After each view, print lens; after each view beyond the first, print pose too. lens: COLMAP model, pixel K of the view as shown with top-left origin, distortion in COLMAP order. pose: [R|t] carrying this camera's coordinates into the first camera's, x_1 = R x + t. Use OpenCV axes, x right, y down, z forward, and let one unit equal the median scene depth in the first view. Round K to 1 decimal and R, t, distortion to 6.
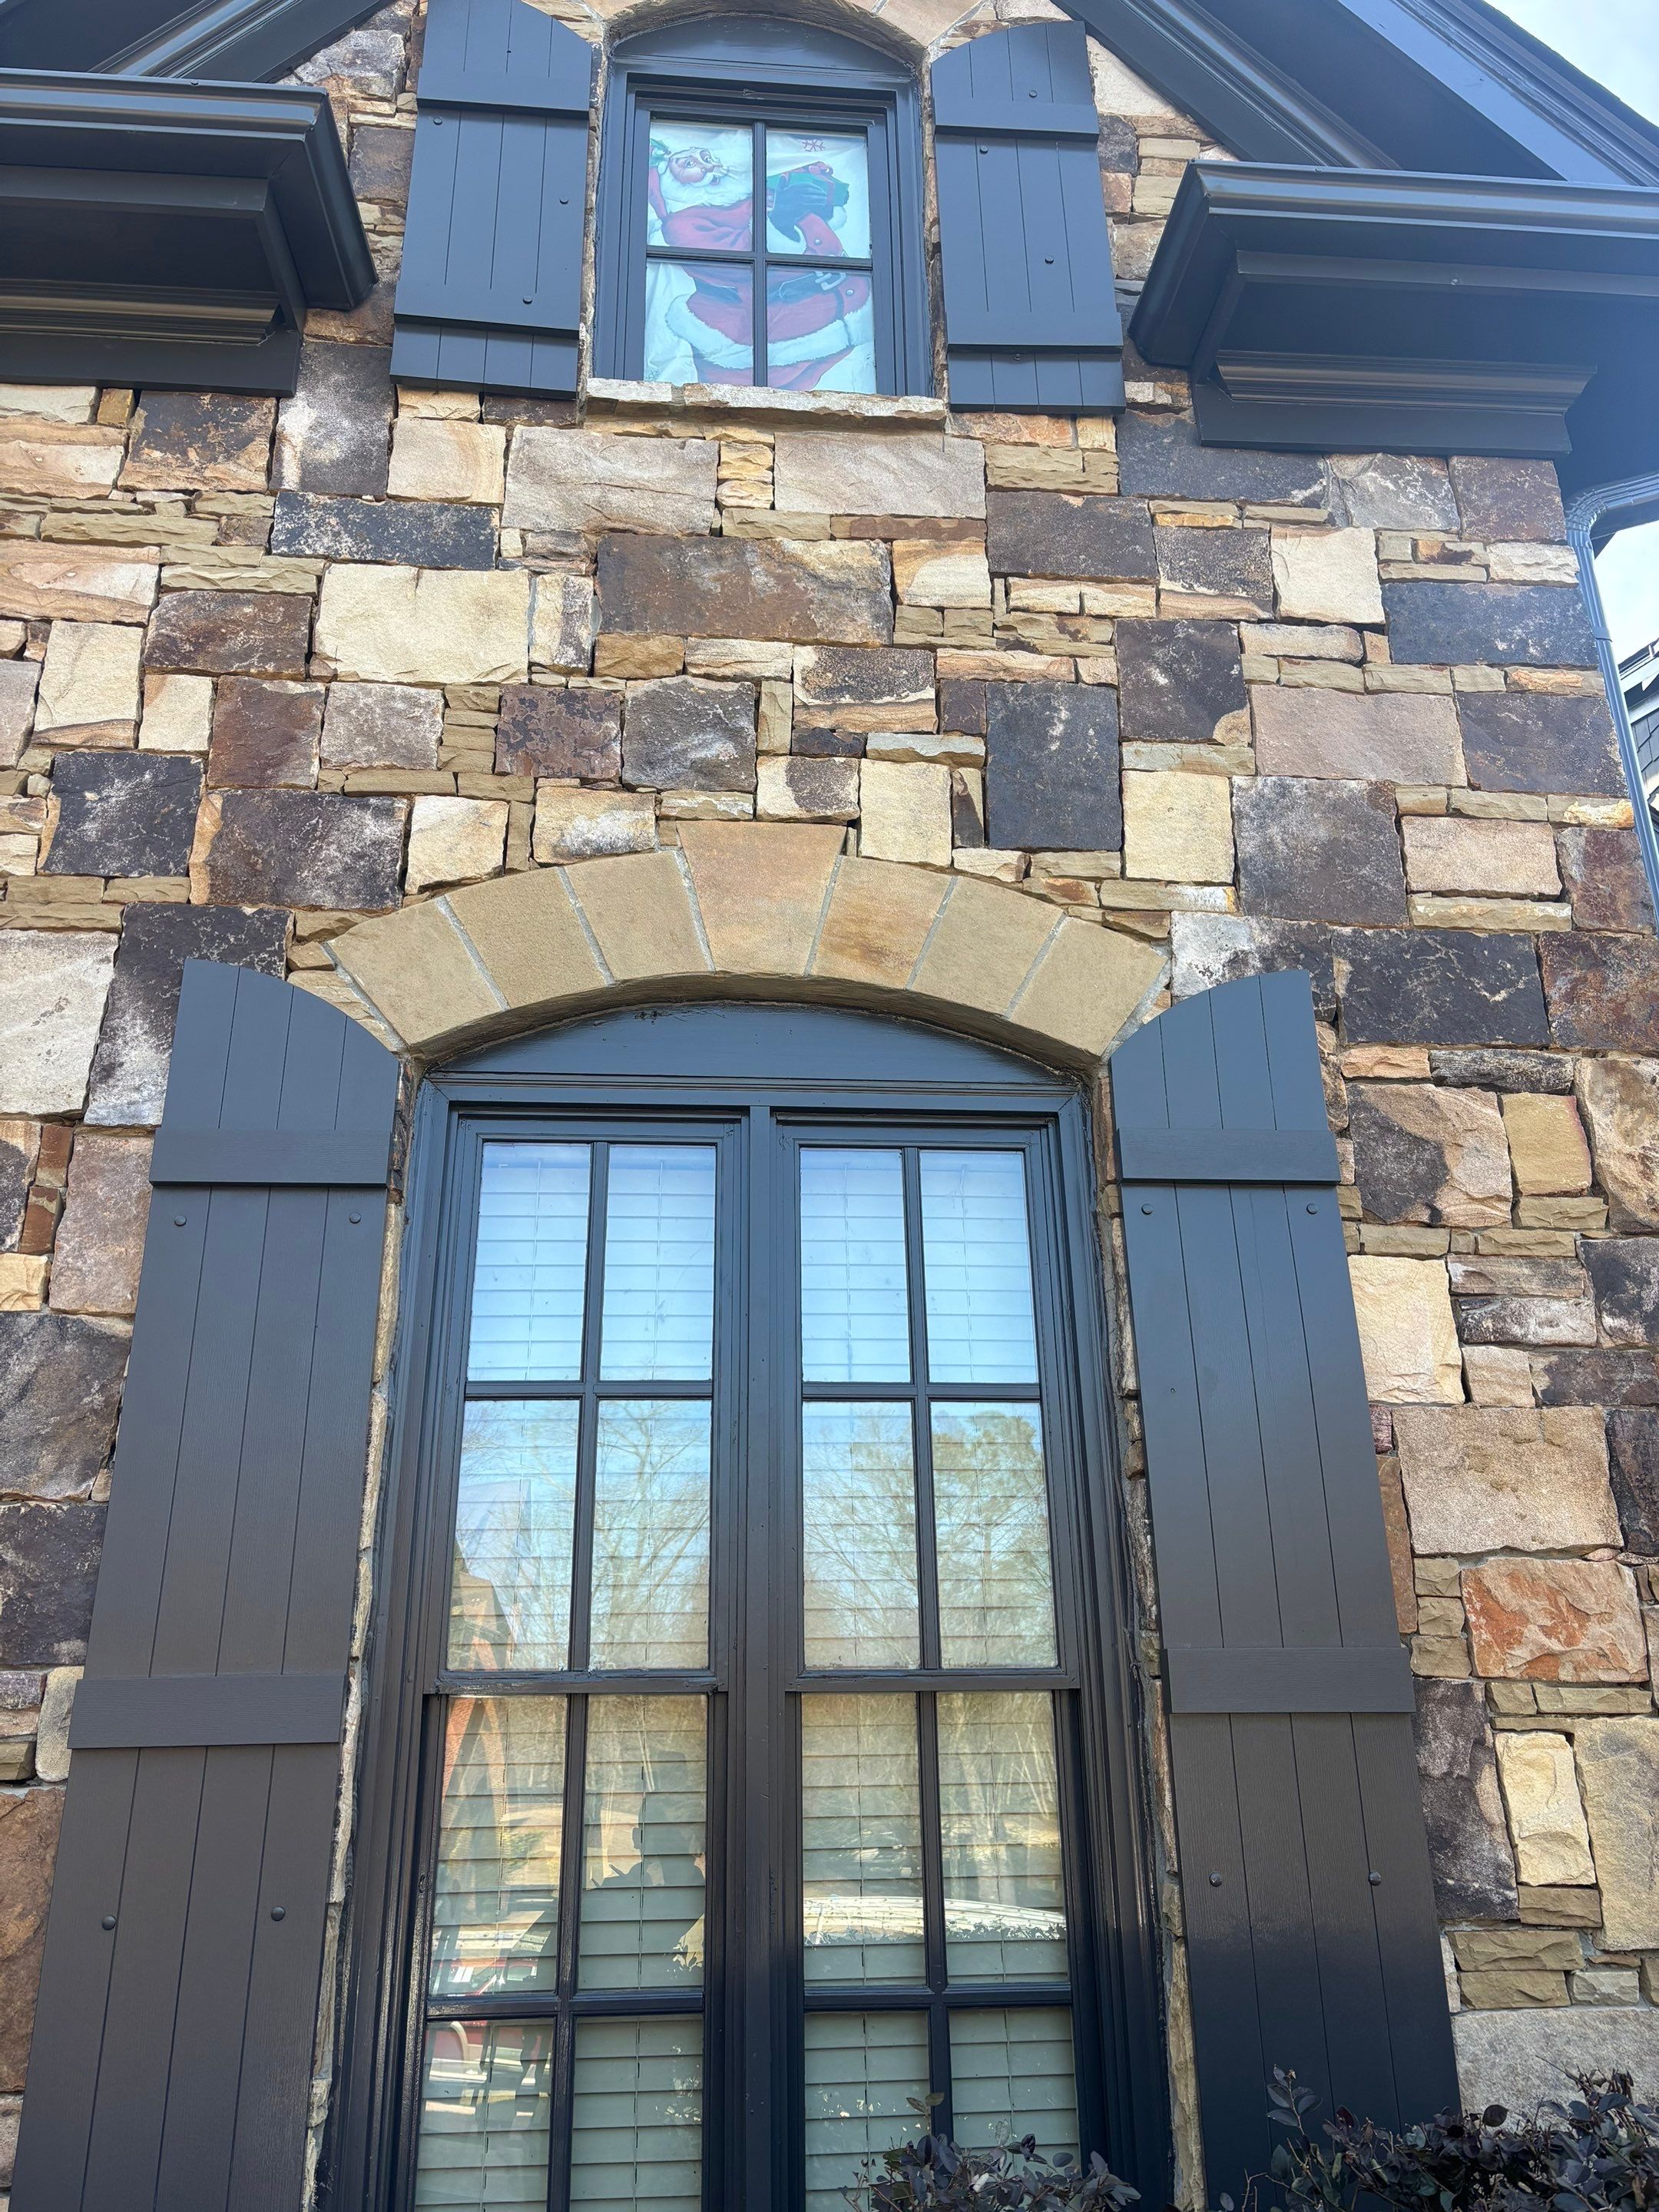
lens RADIAL K [[1578.9, 0, 808.9], [0, 1578.9, 1110.5], [0, 0, 1]] dist [-0.000473, -0.000702]
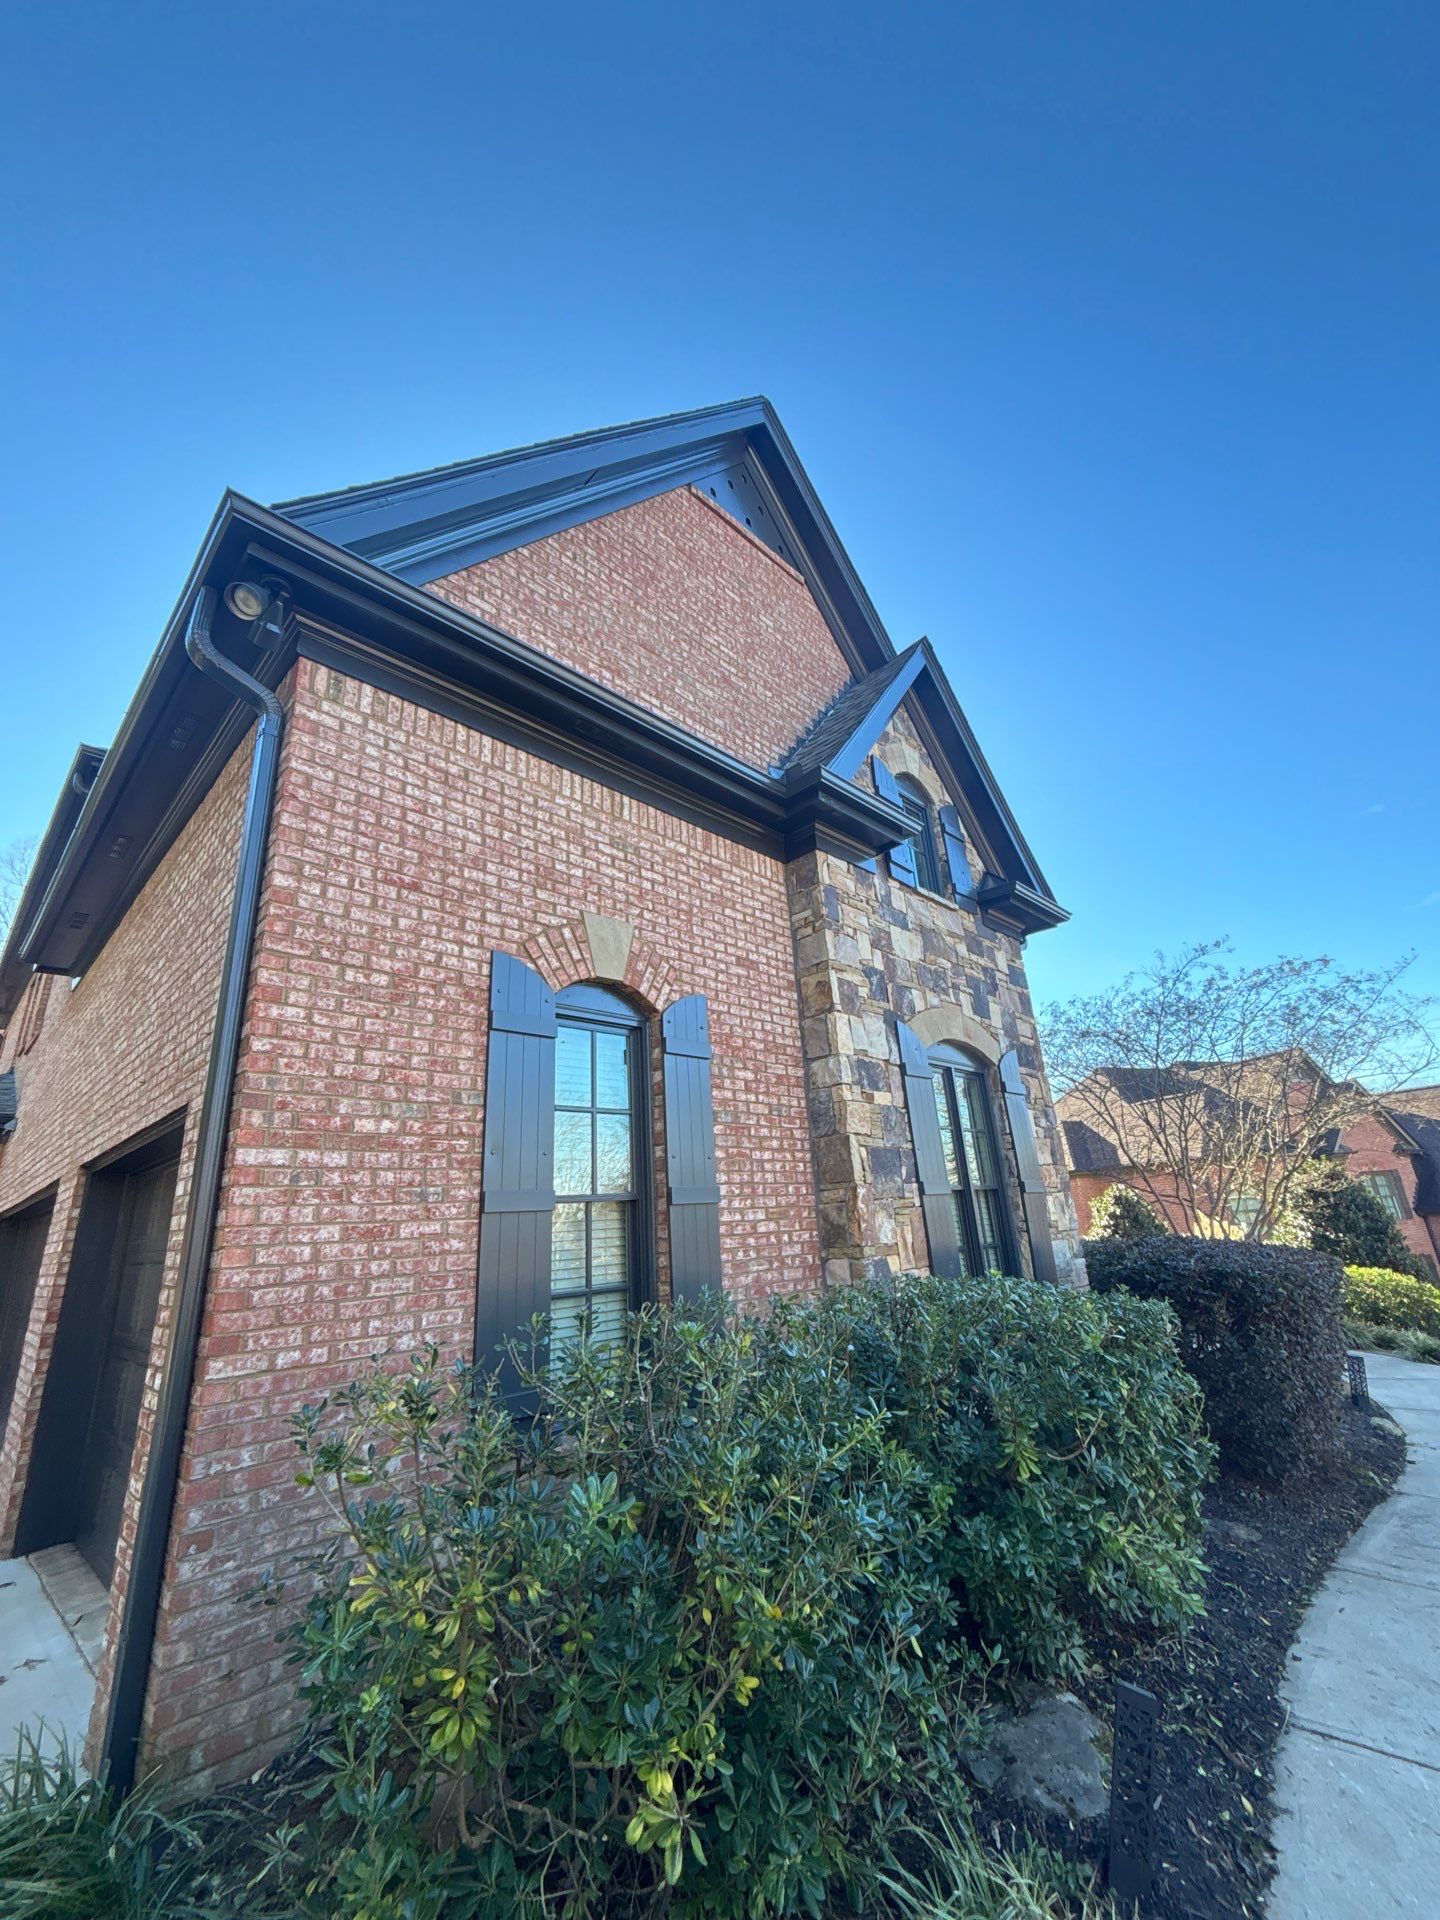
lens RADIAL K [[778.1, 0, 729.7], [0, 778.1, 957.7], [0, 0, 1]] dist [0.003034, -0.000058]
pose [[0.757142, 0.179529, 0.628097, -1.985959], [-0.174188, 0.982167, -0.070757, -0.041895], [-0.629599, -0.055834, 0.774911, -0.349113]]
